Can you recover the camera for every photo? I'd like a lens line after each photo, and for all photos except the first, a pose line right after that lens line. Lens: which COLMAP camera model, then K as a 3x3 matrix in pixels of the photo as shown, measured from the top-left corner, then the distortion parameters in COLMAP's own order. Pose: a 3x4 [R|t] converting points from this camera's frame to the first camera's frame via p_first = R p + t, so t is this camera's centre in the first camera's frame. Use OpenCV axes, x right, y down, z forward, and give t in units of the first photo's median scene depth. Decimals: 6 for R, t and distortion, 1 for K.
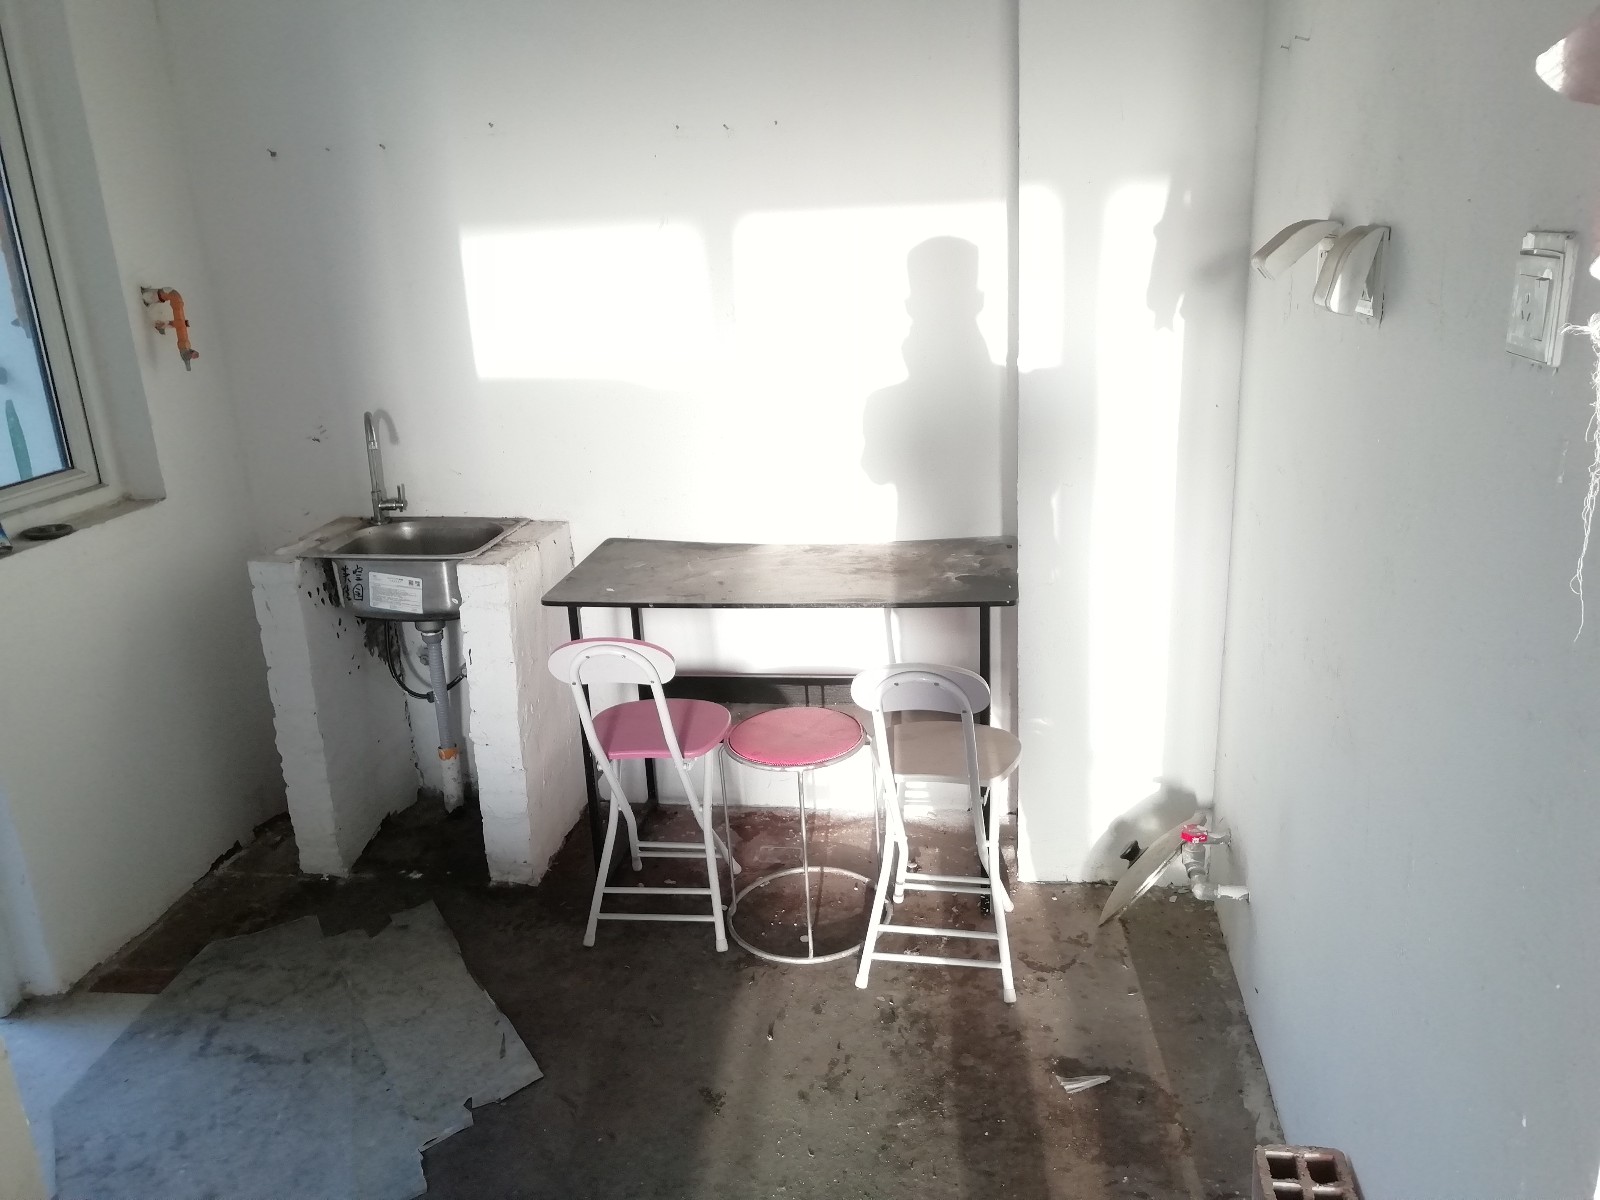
lens RADIAL K [[1200.3, 0, 808.6], [0, 1200.3, 598.8], [0, 0, 1]] dist [0.014863, -0.027744]
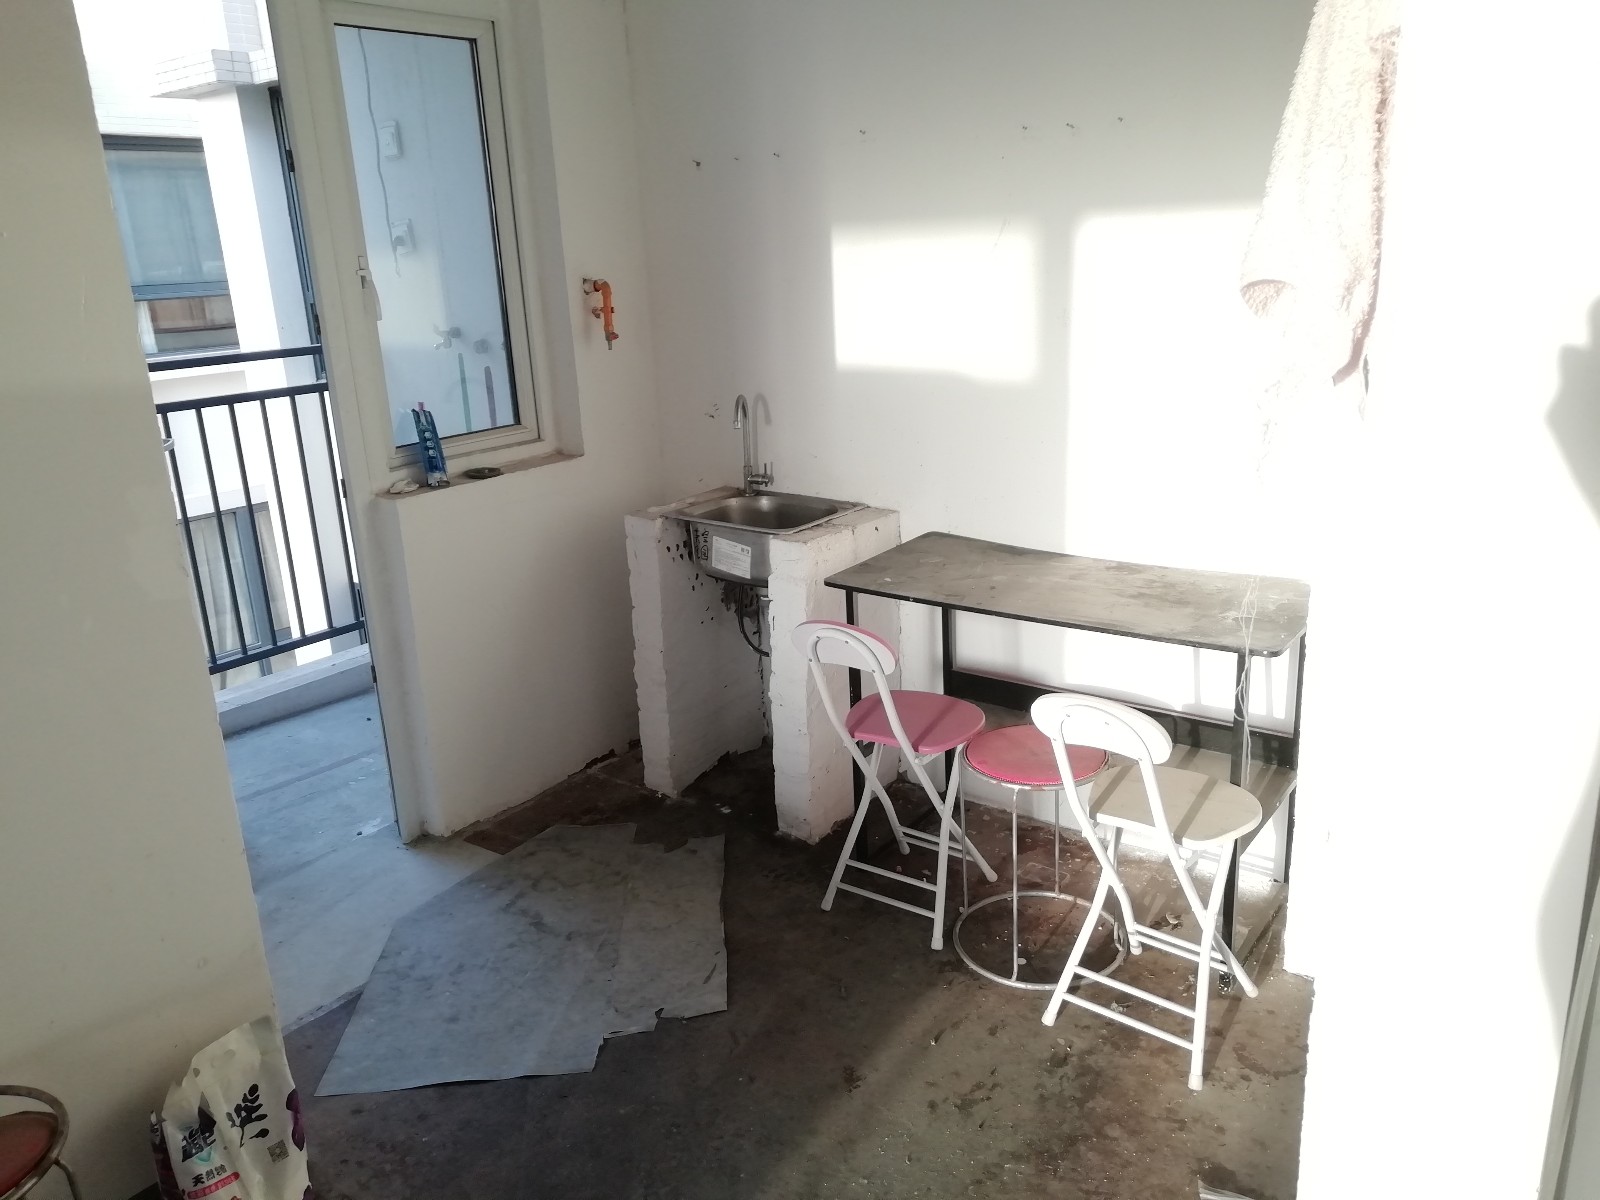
lens RADIAL K [[1200.3, 0, 801.0], [0, 1200.3, 599.8], [0, 0, 1]] dist [0.014863, -0.027744]
pose [[0.873653, 0.143032, -0.465050, 0.253389], [-0.138168, 0.989398, 0.044736, -0.026117], [0.466519, 0.025171, 0.884153, 0.047444]]
